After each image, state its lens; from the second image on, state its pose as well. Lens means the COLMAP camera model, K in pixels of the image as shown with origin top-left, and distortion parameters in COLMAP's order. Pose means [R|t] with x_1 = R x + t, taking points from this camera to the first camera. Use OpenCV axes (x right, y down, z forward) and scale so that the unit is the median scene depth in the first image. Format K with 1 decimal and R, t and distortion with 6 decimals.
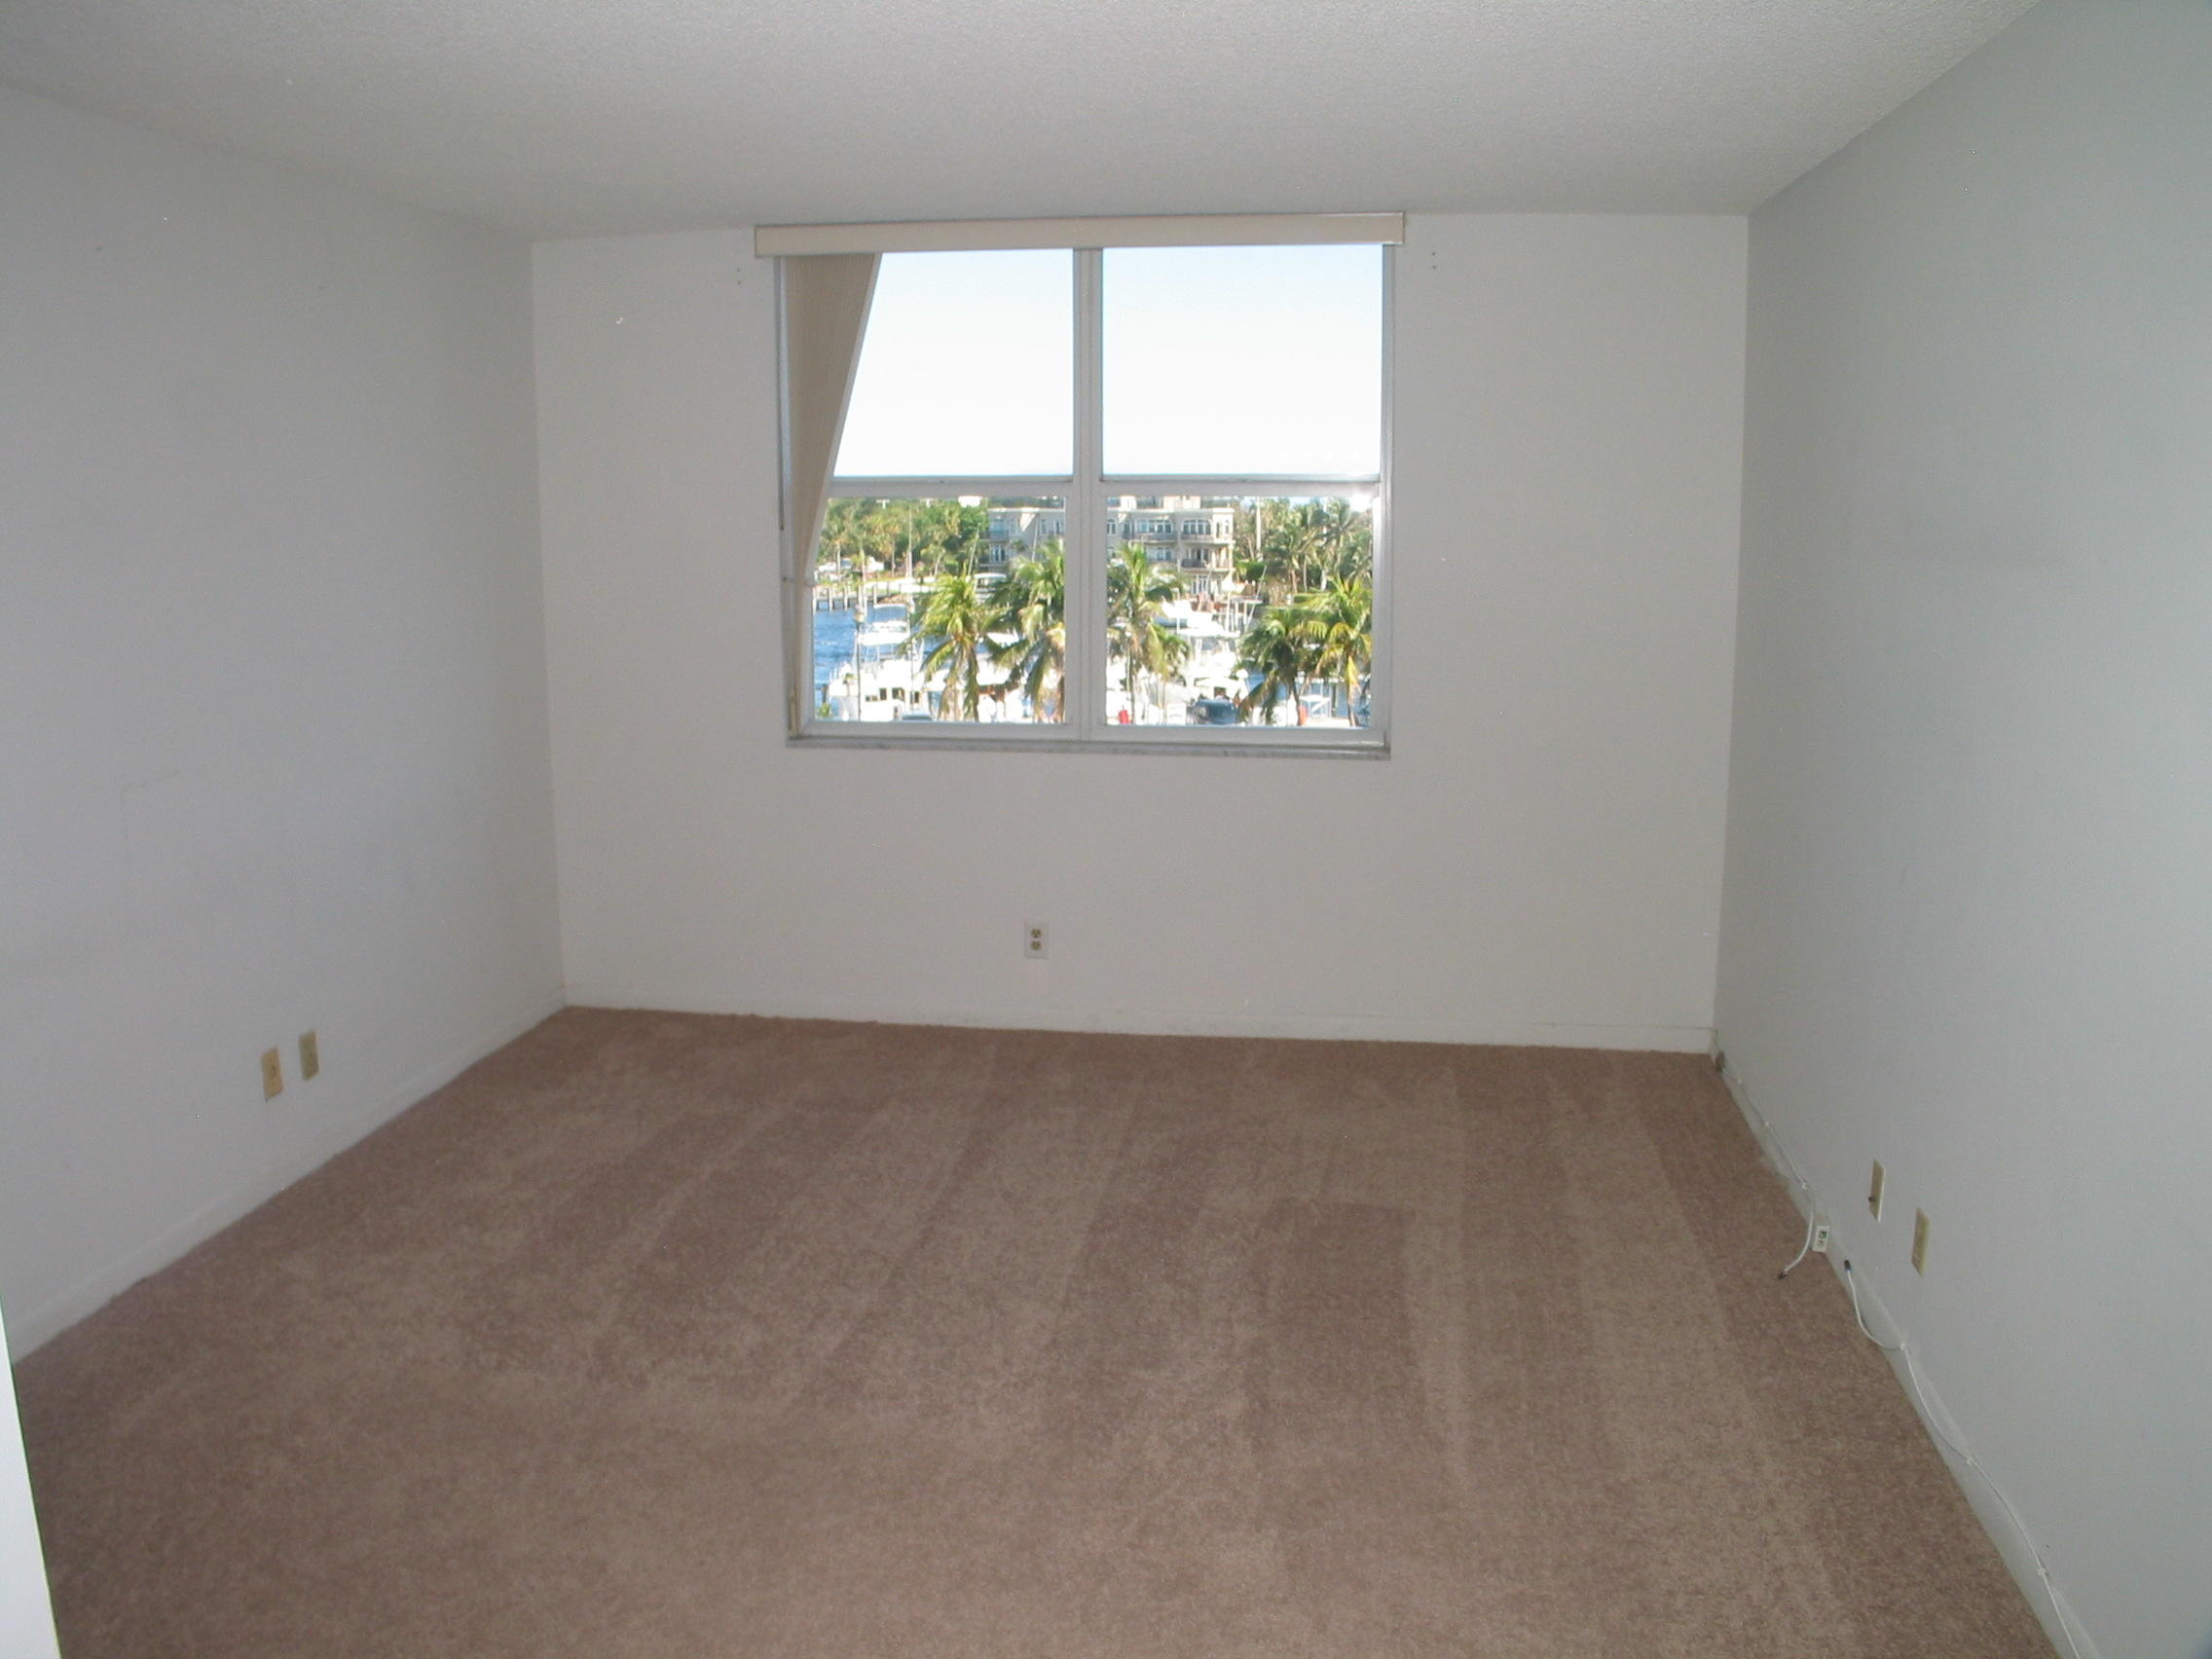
lens RADIAL K [[1801.8, 0, 1106.0], [0, 1801.8, 829.5], [0, 0, 1]] dist [-0.197492, 0.092553]
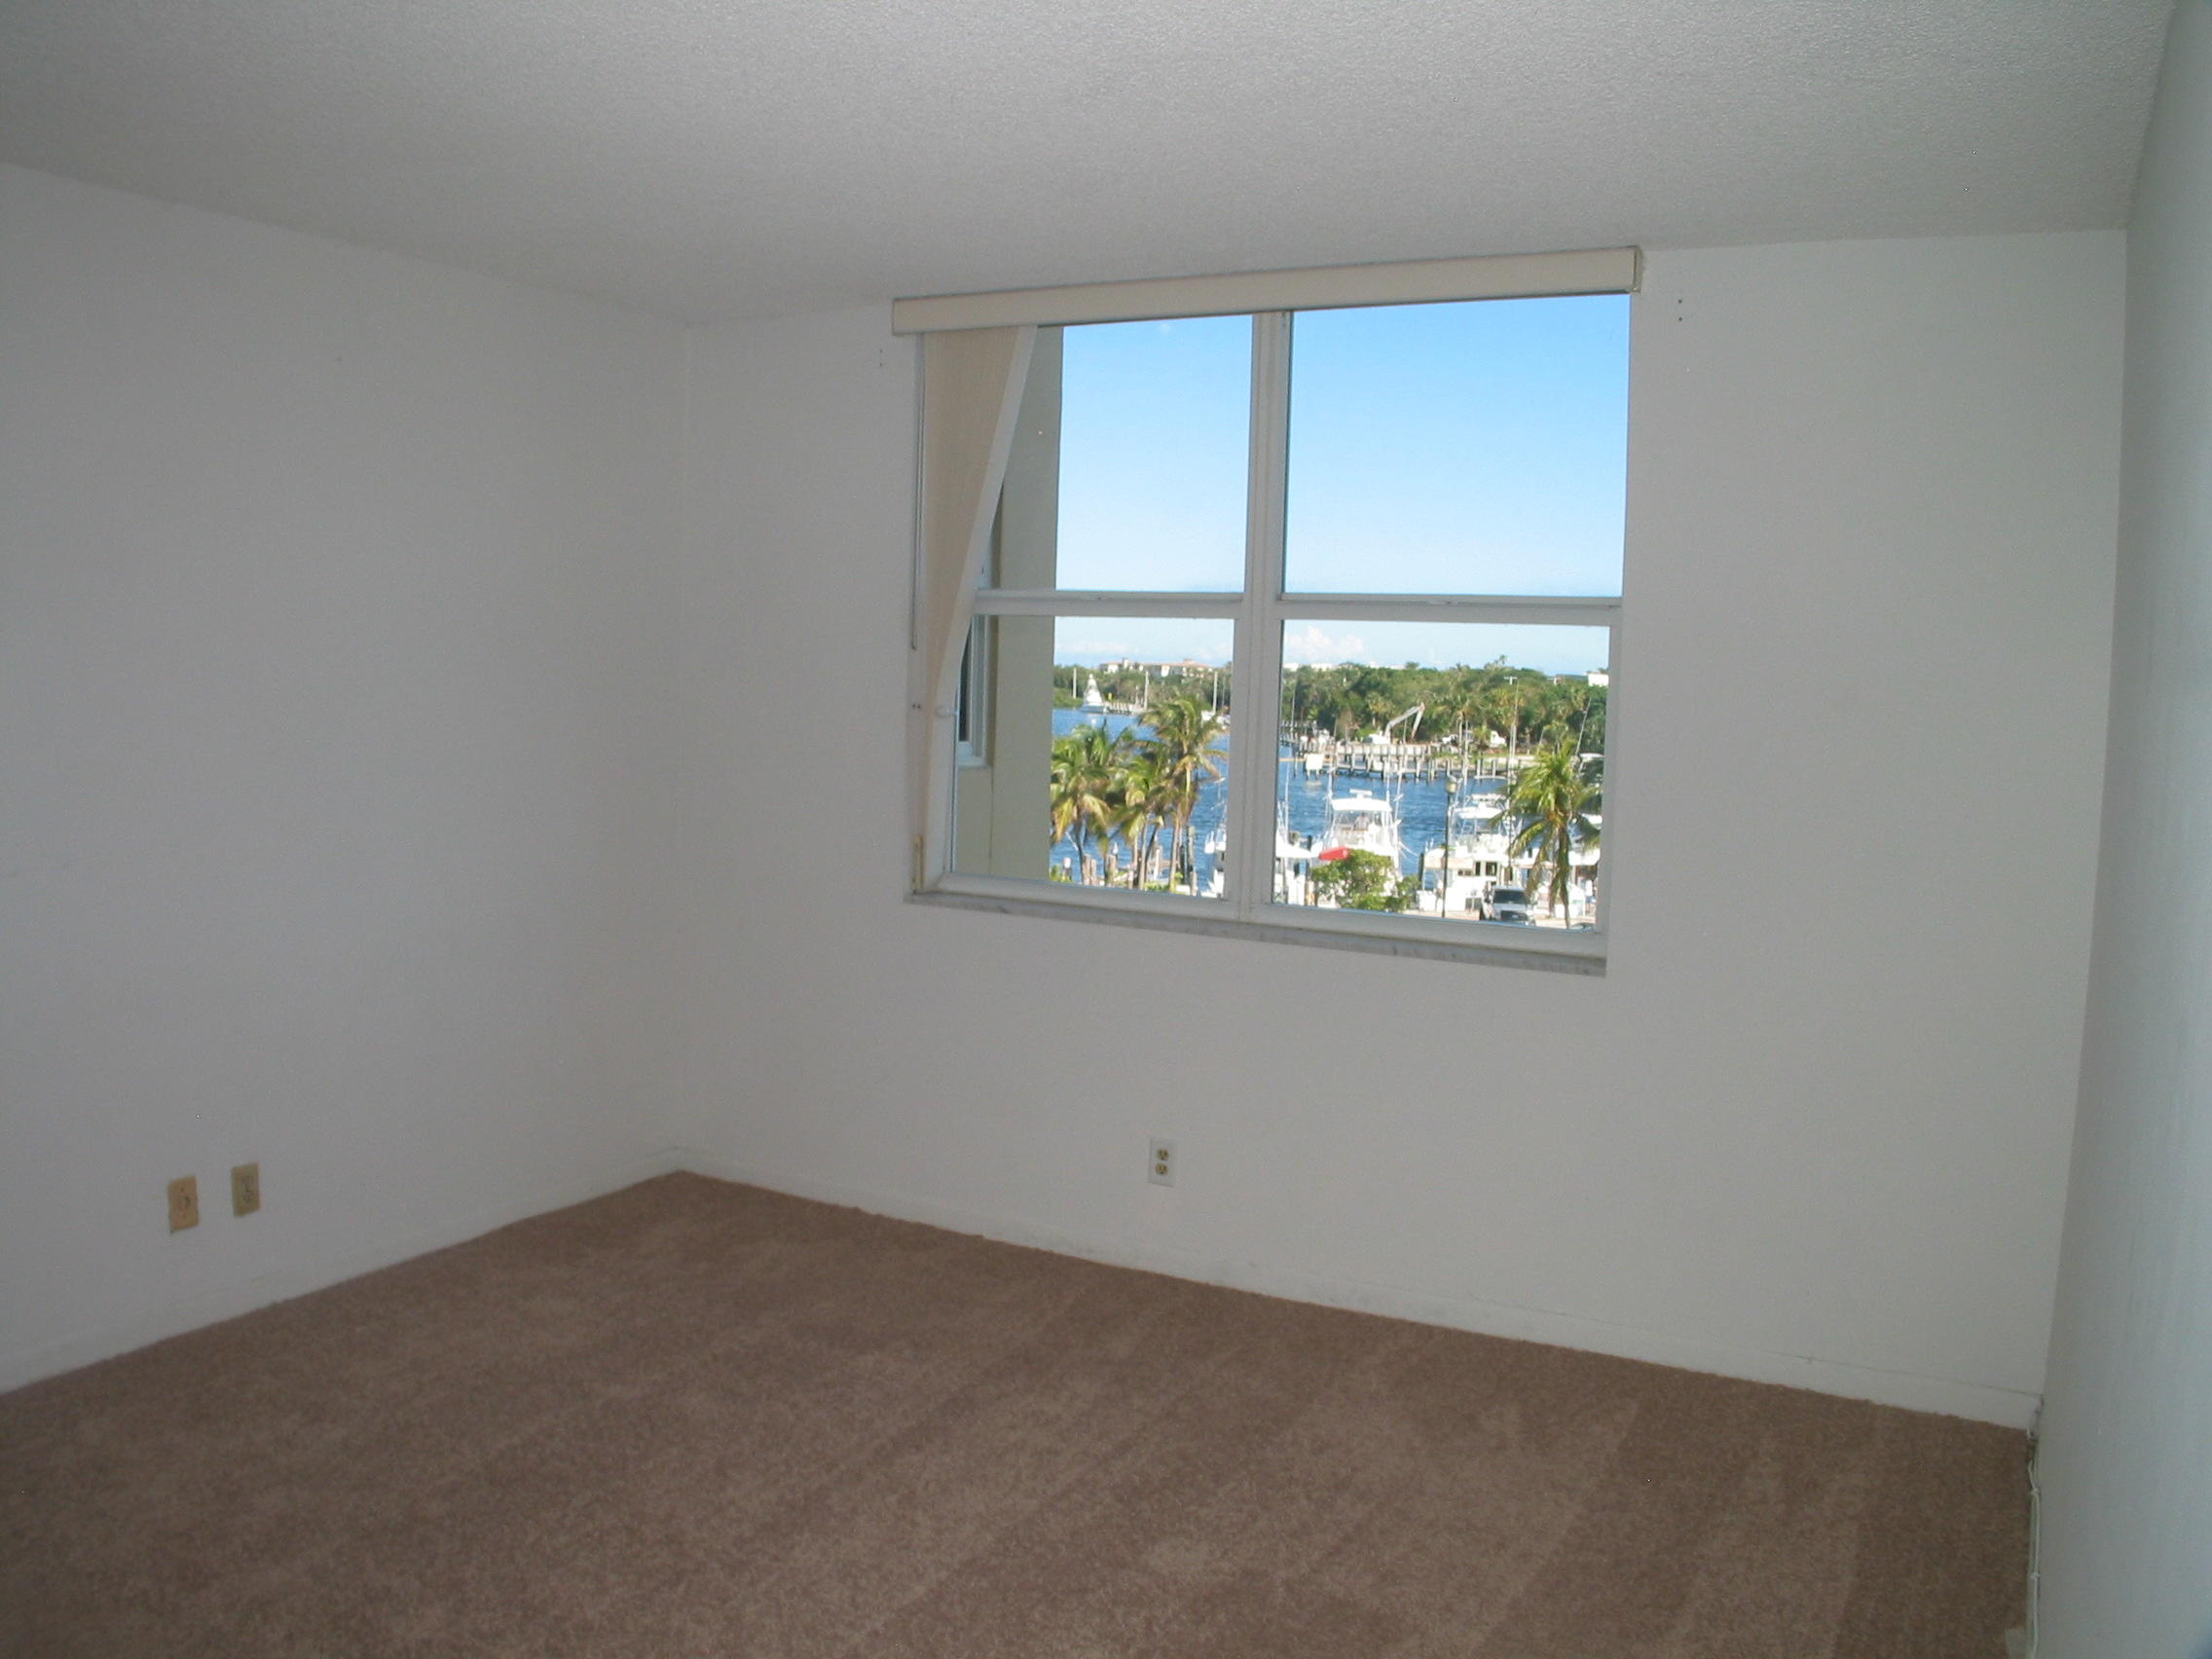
lens RADIAL K [[1801.8, 0, 1106.0], [0, 1801.8, 829.5], [0, 0, 1]] dist [-0.197492, 0.092553]
pose [[0.938610, 0.058941, -0.339908, 0.204359], [-0.090768, 0.992774, -0.078493, -0.022008], [0.332825, 0.104527, 0.937177, 0.227709]]
